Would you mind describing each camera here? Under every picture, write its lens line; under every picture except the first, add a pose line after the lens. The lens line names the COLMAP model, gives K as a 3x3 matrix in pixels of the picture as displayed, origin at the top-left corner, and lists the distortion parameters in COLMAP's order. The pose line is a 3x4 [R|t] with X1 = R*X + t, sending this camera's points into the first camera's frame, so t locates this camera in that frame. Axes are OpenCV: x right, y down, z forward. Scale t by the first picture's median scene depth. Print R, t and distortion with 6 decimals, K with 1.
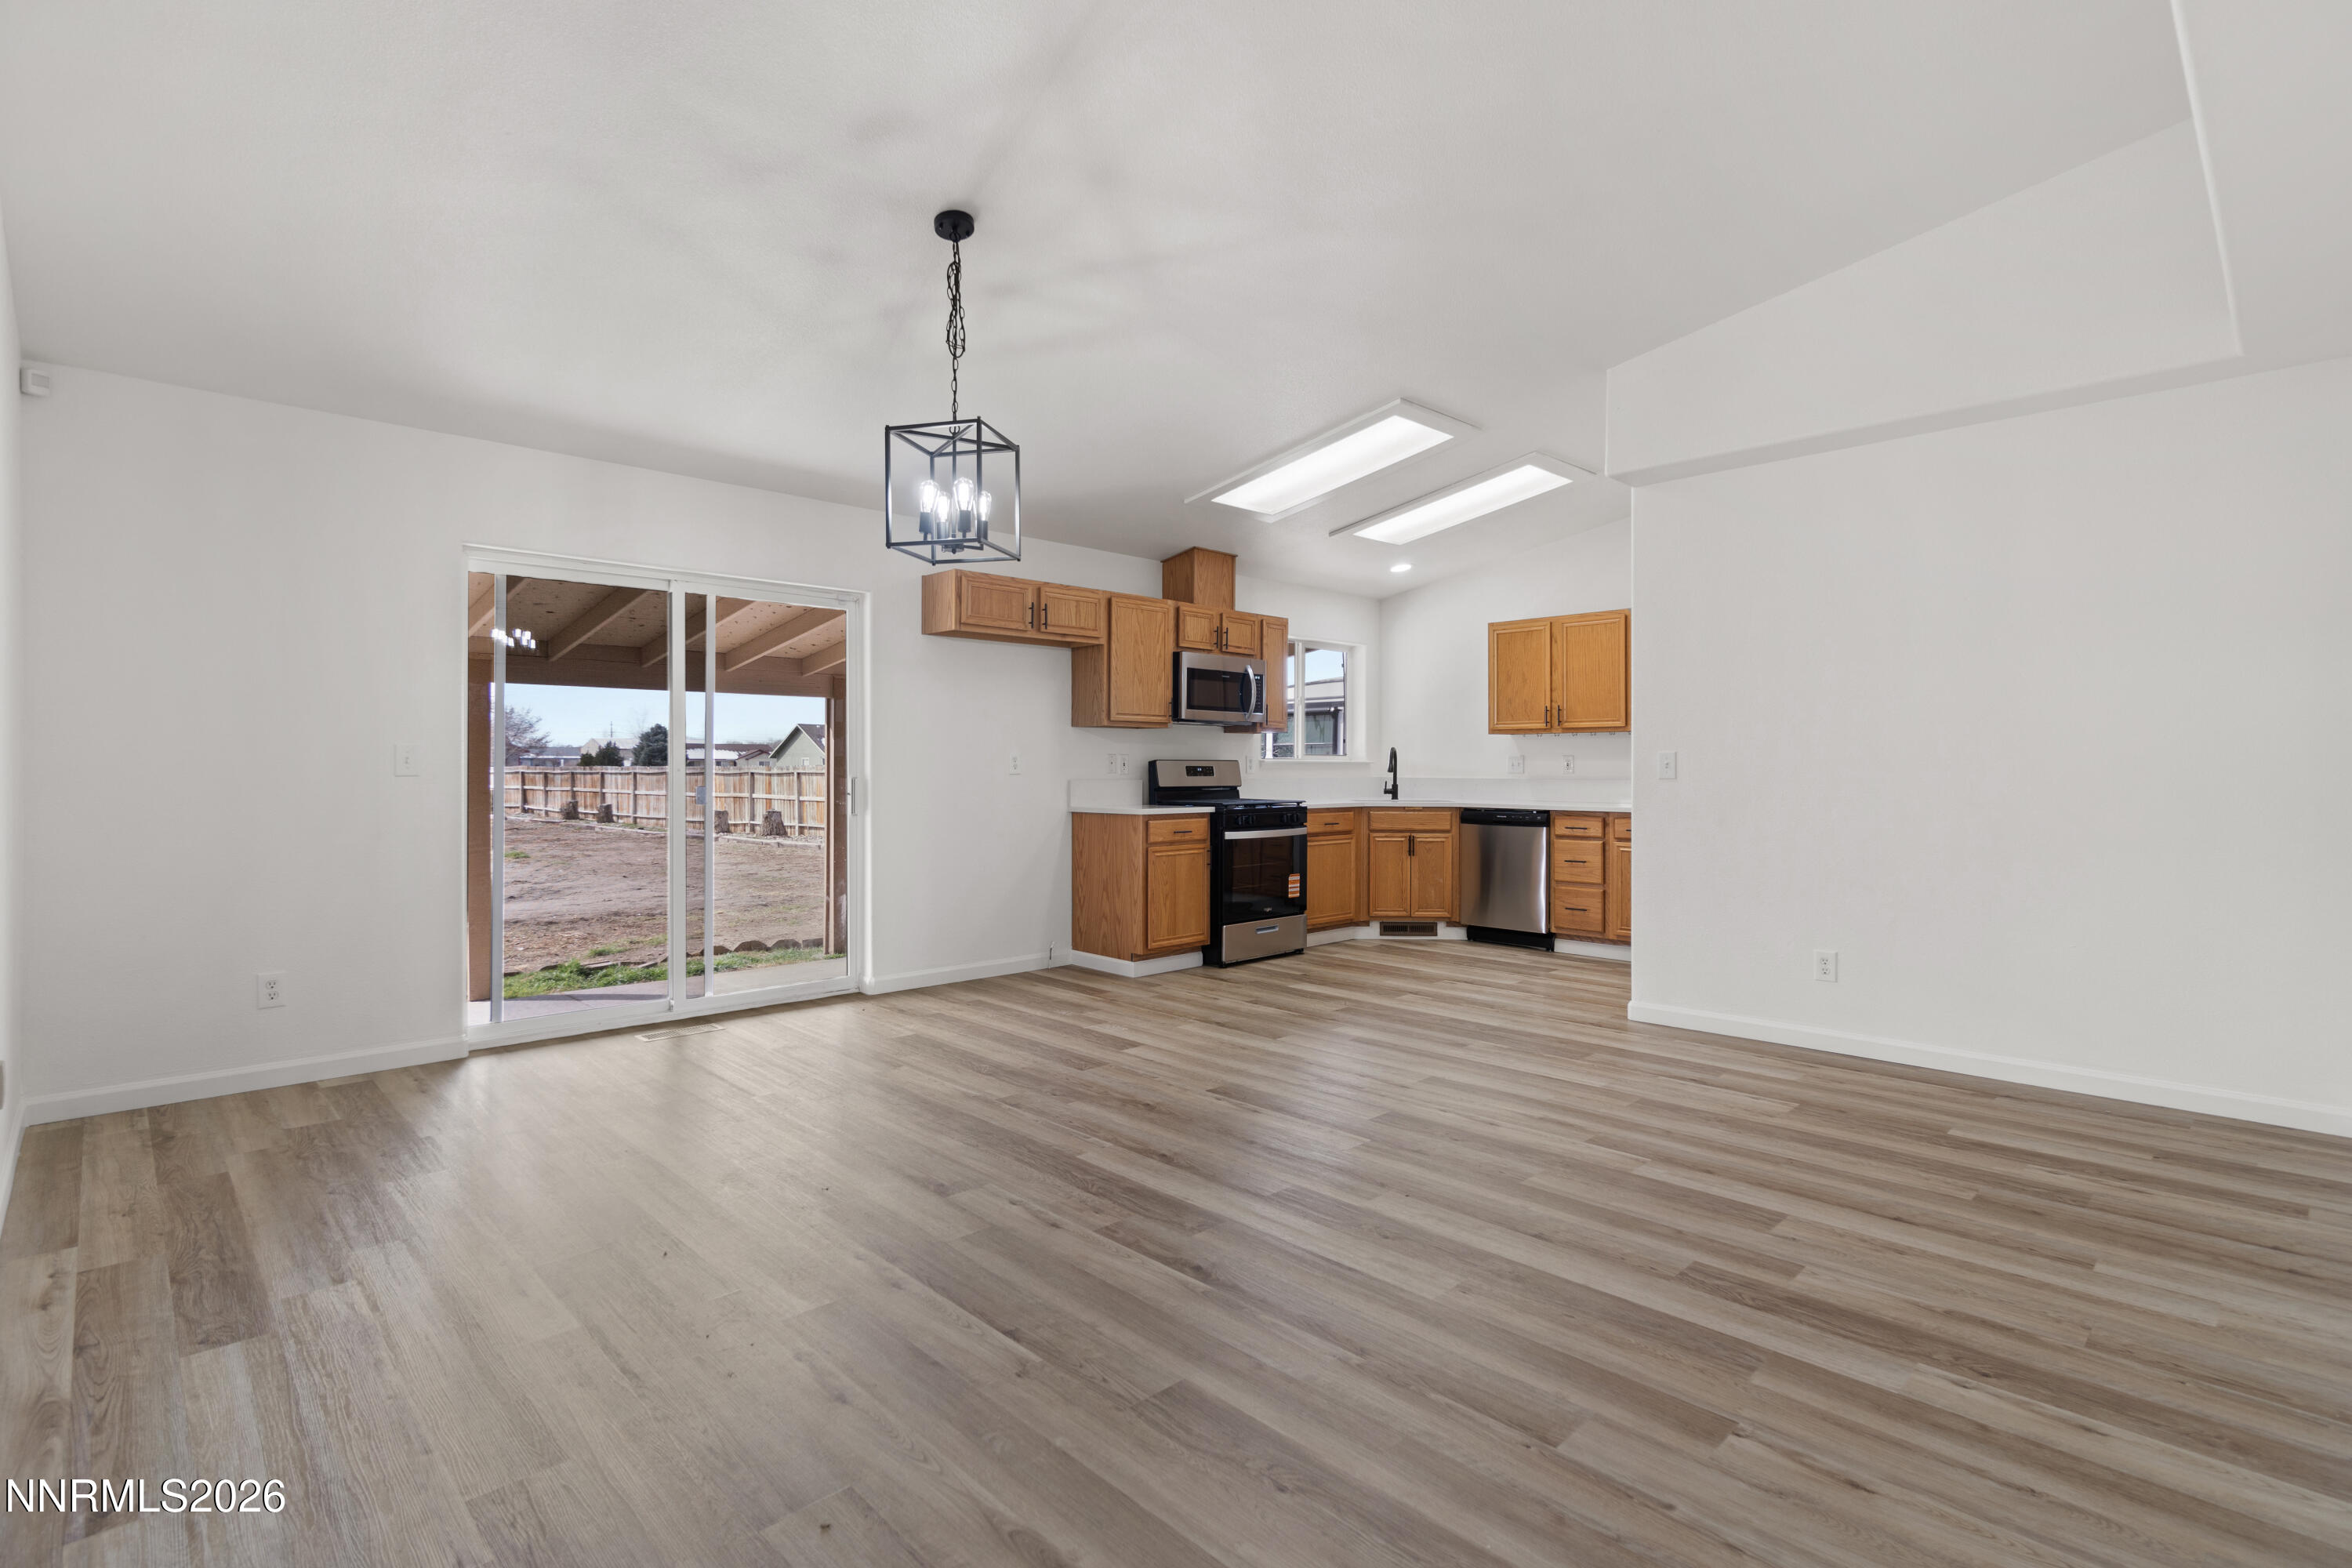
lens RADIAL K [[1111.2, 0, 1170.6], [0, 1111.2, 770.8], [0, 0, 1]] dist [-0.003742, 0.000221]
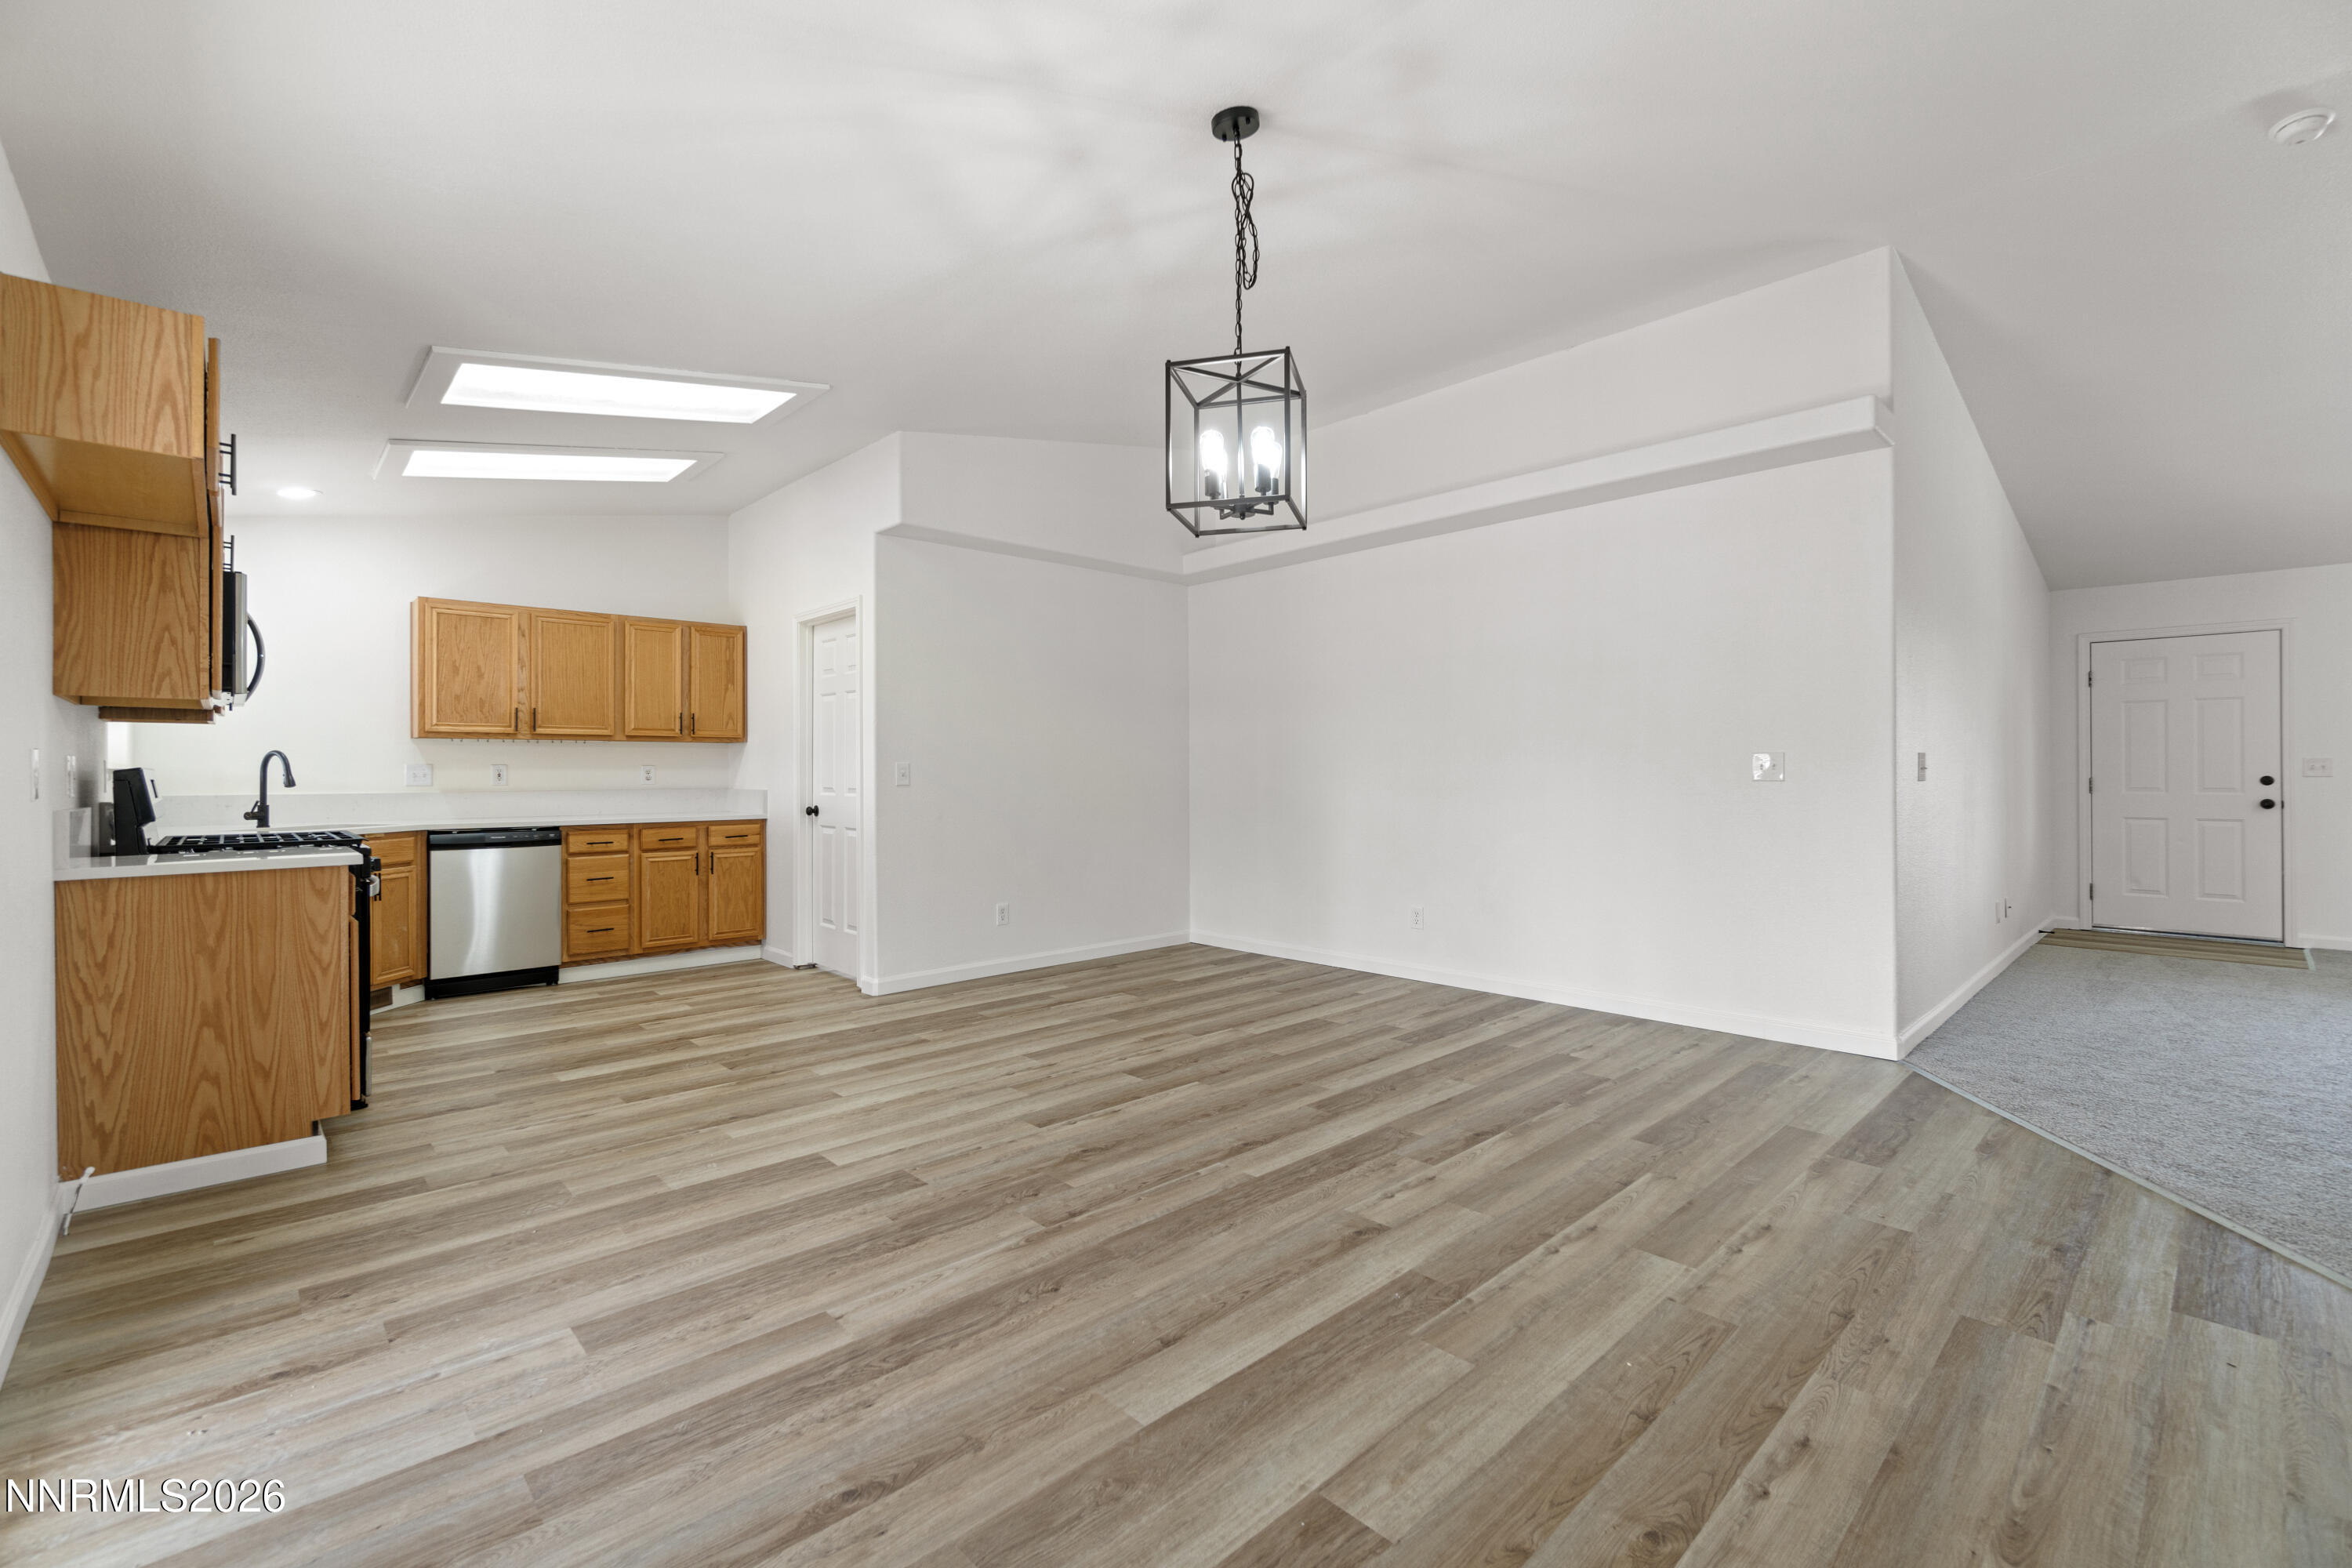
lens RADIAL K [[1006.9, 0, 1162.6], [0, 1006.9, 769.7], [0, 0, 1]] dist [-0.002449, 0.000166]
pose [[0.019028, 0.003055, 0.999814, -0.944844], [0.009062, 0.999954, -0.003228, -0.004930], [-0.999778, 0.009122, 0.018999, 1.041019]]
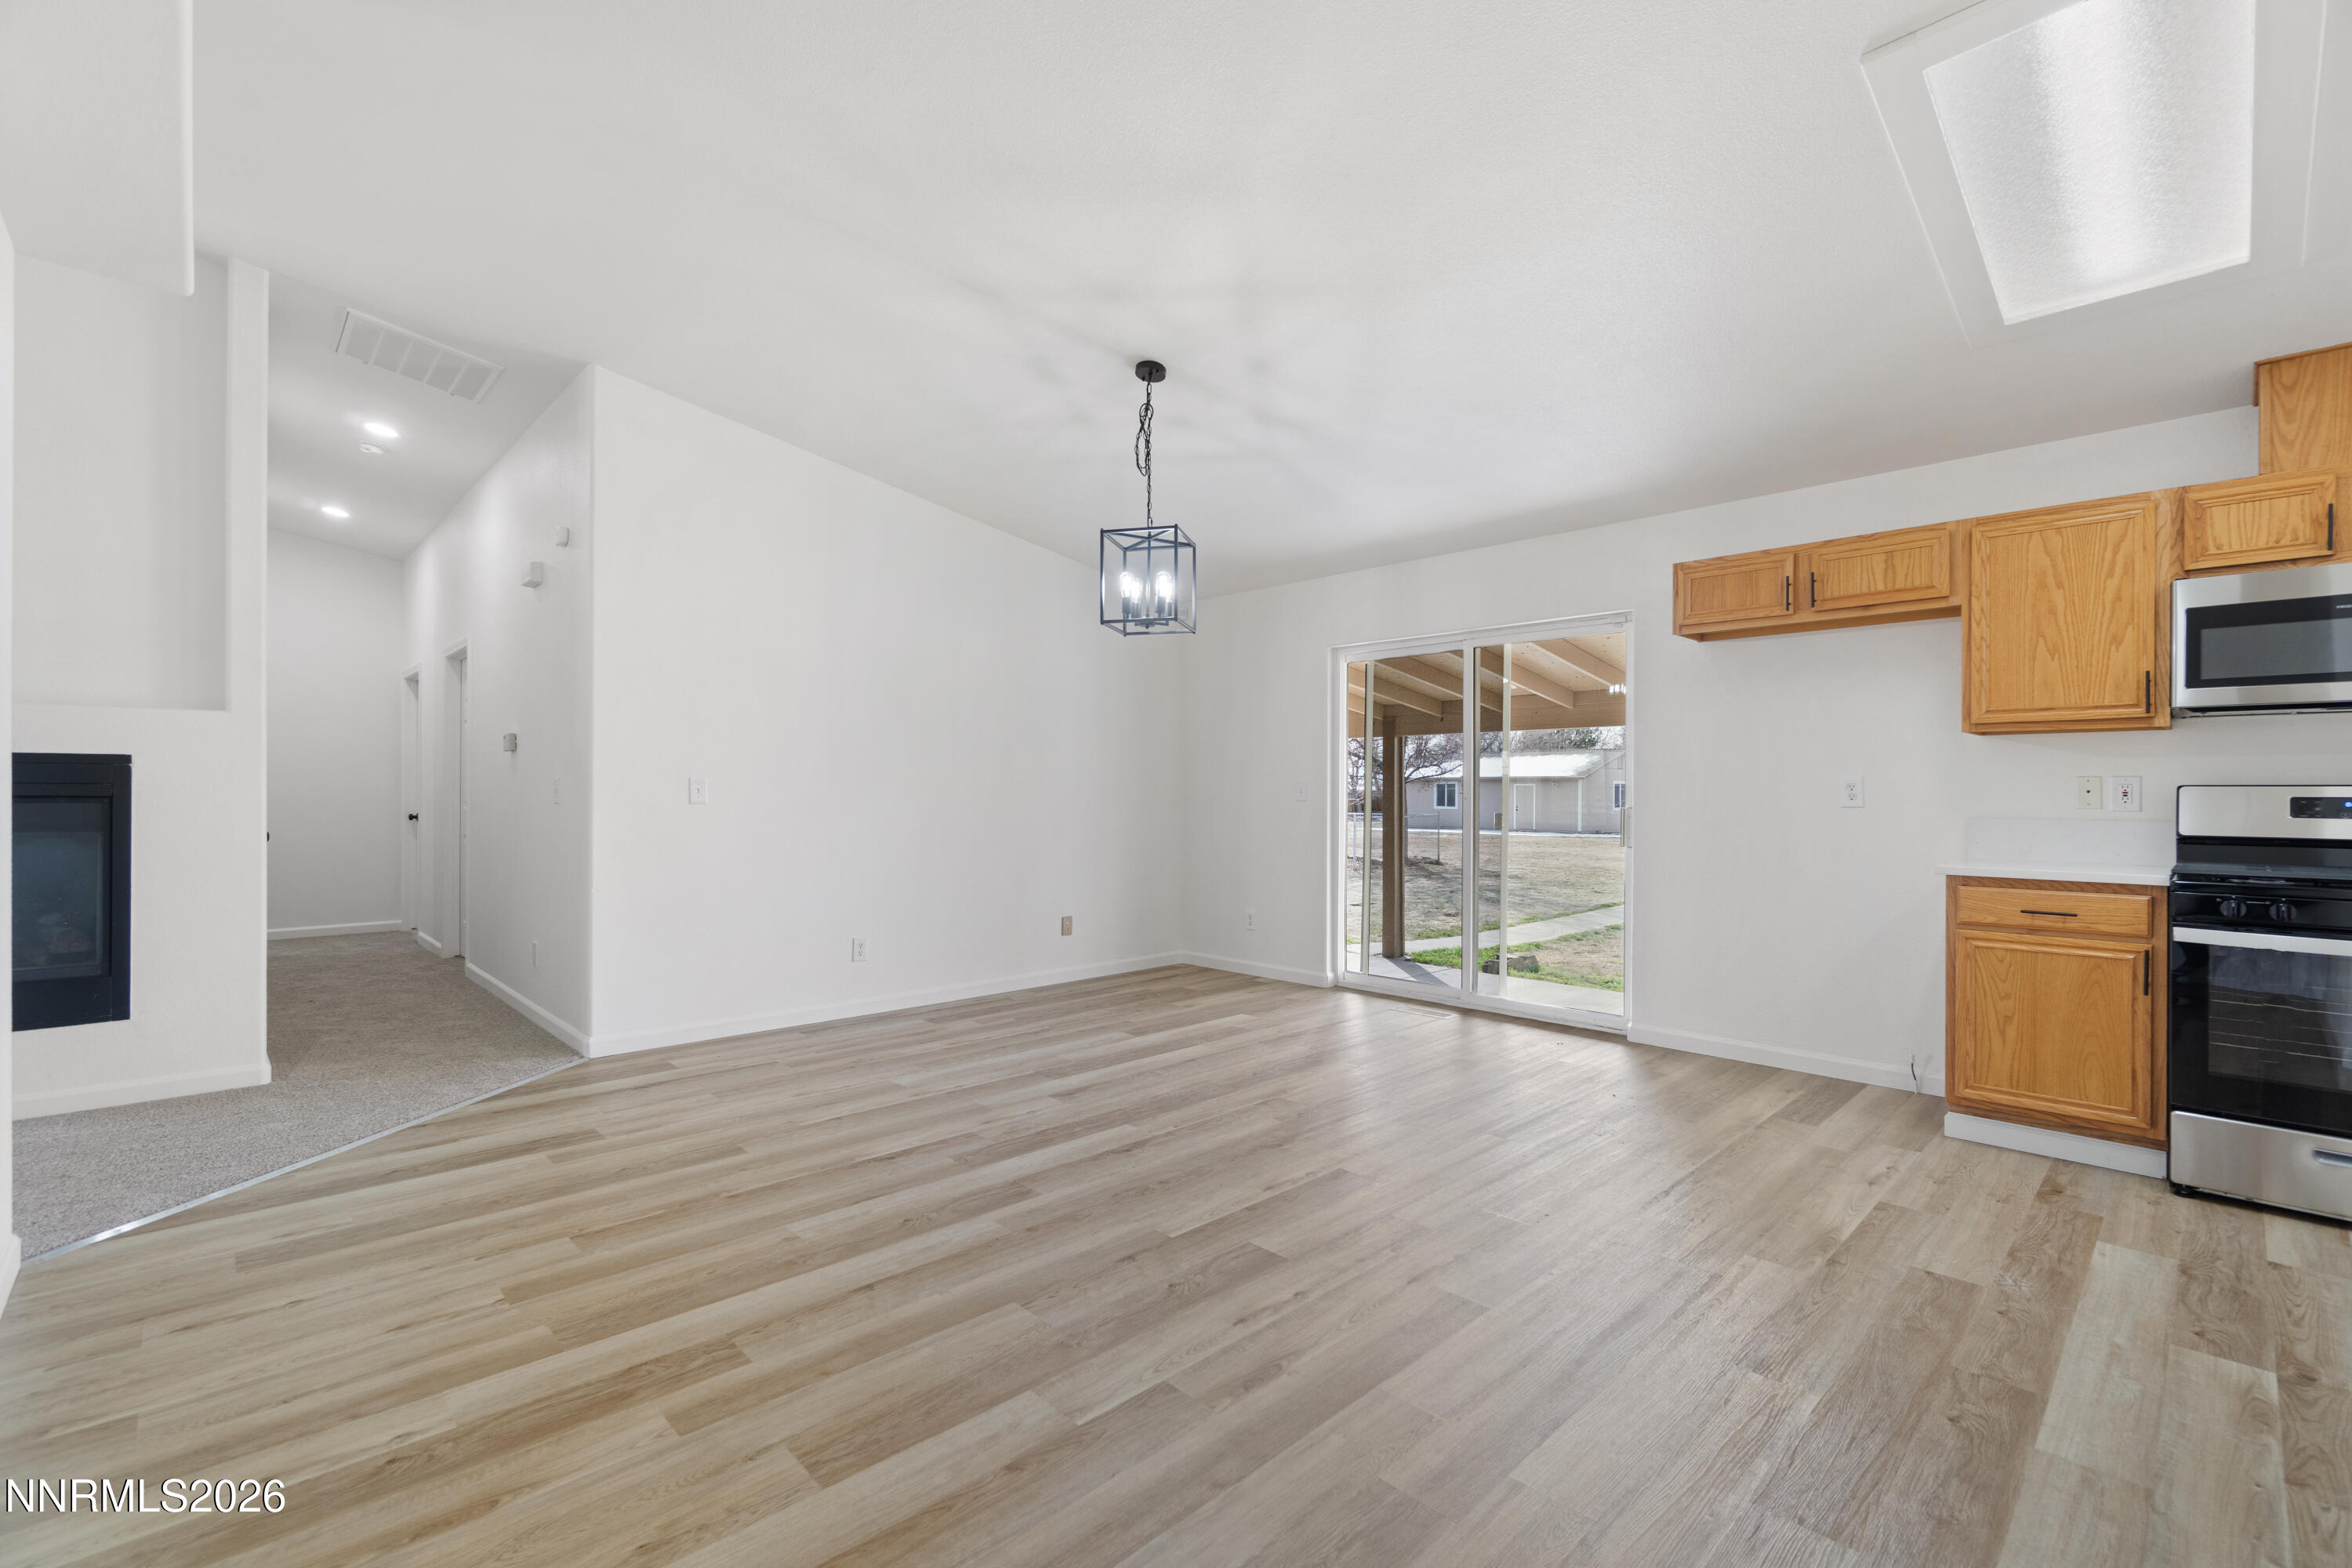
lens RADIAL K [[1023.4, 0, 1169.3], [0, 1023.4, 795.3], [0, 0, 1]] dist [-0.009228, -0.000279]
pose [[-0.002506, 0.000824, -0.999997, 0.979492], [-0.008001, 0.999968, 0.000844, -0.002906], [0.999965, 0.008003, -0.002499, 1.024190]]
